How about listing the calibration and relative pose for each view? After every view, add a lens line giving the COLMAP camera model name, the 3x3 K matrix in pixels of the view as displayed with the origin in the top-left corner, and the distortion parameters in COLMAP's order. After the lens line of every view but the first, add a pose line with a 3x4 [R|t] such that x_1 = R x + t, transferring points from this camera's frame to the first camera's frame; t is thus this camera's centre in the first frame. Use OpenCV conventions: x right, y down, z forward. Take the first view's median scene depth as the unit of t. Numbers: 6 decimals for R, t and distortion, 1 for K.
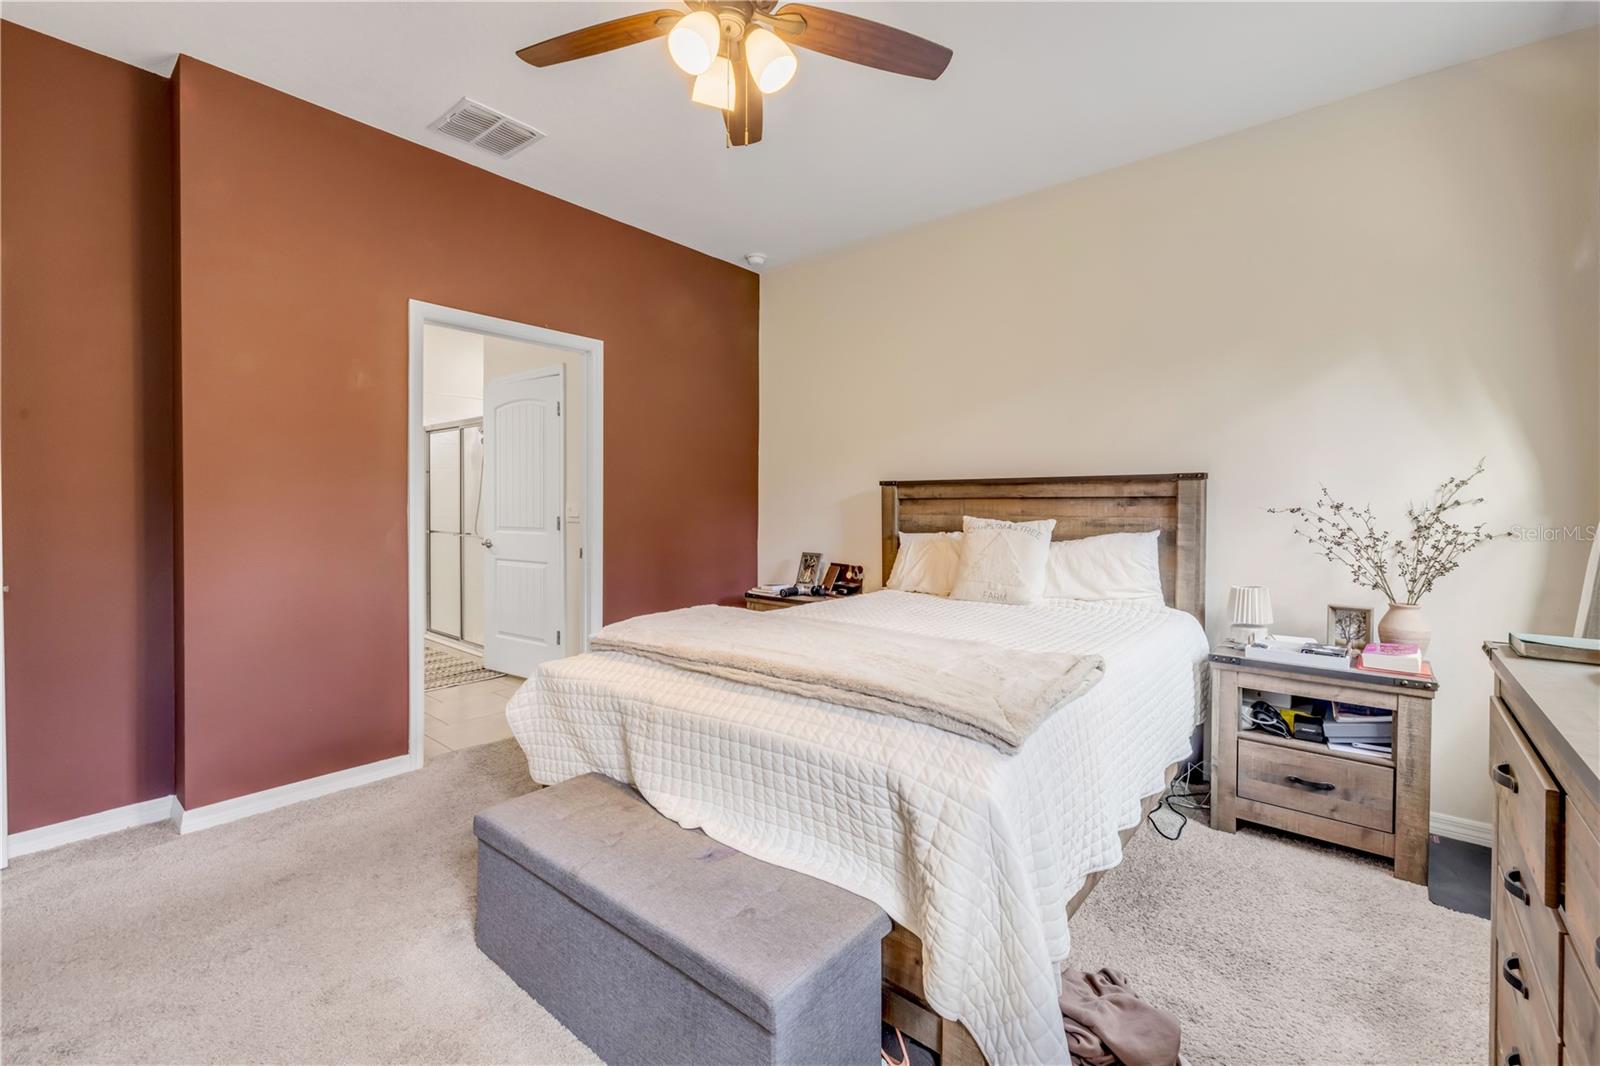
lens RADIAL K [[672.2, 0, 779.1], [0, 672.2, 519.2], [0, 0, 1]] dist [-0.002432, -0.000171]
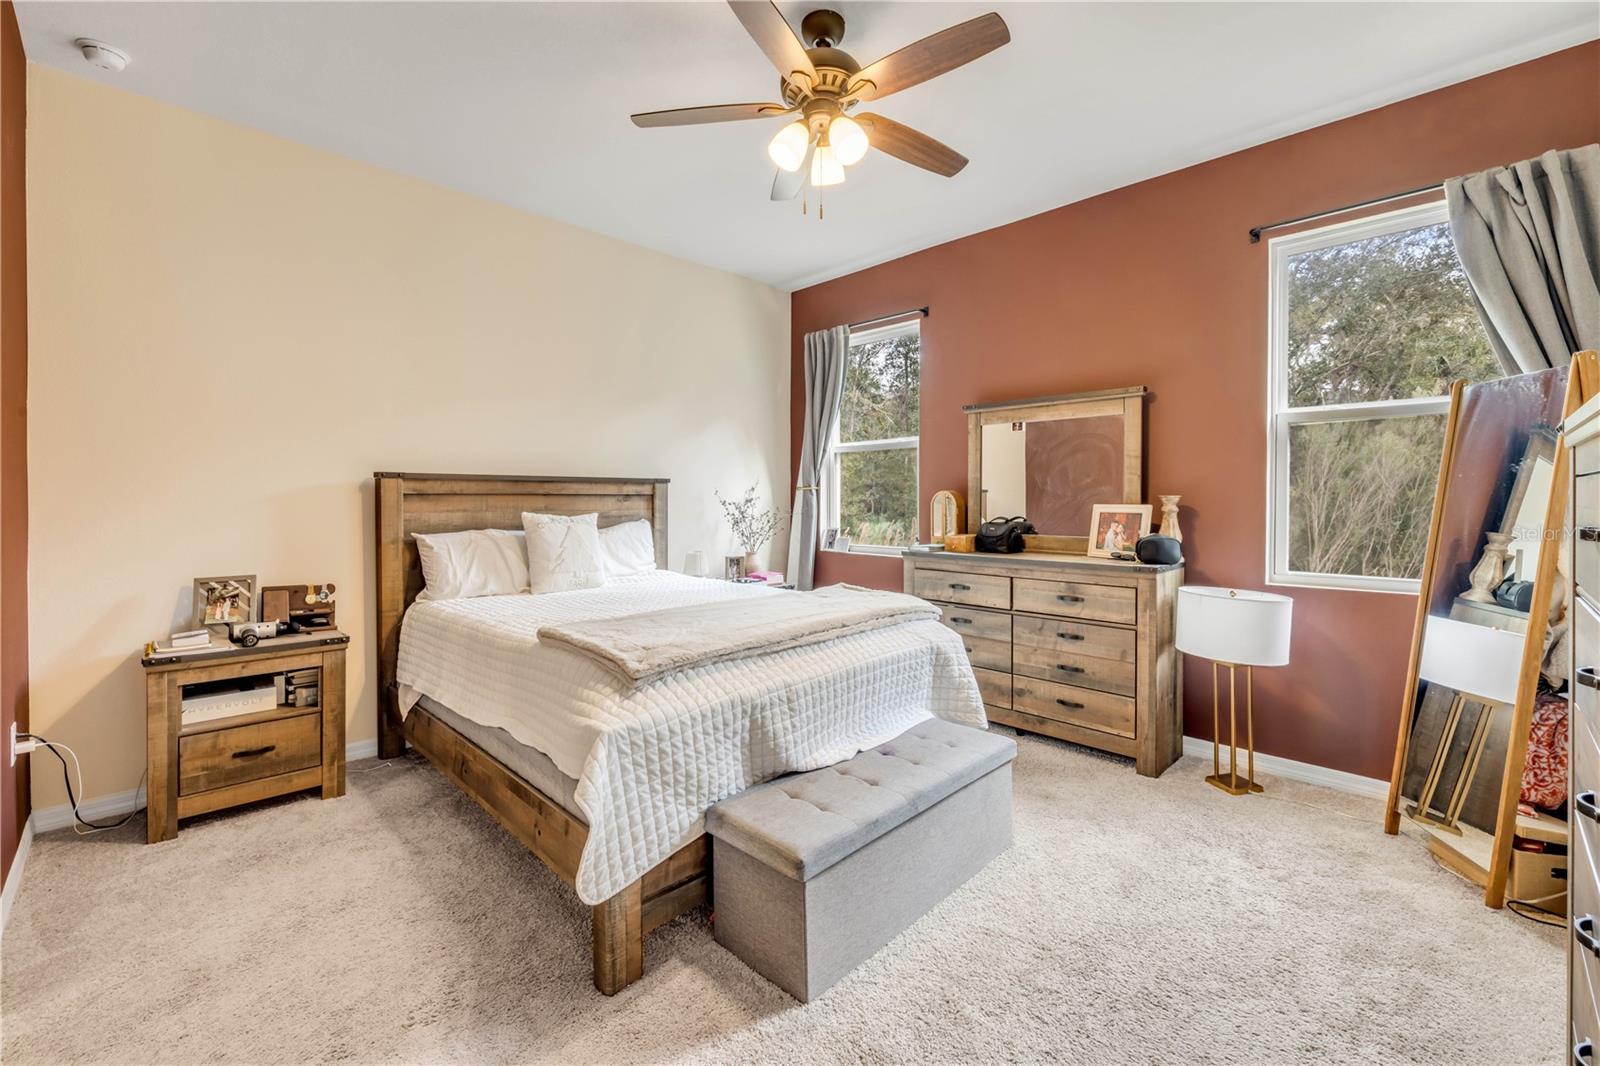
lens RADIAL K [[693.8, 0, 817.2], [0, 693.8, 500.2], [0, 0, 1]] dist [0.001263, 0.000145]
pose [[0.058516, -0.004263, 0.998277, -0.807027], [0.020895, 0.999777, 0.003045, -0.018403], [-0.998068, 0.020681, 0.058592, 0.541554]]
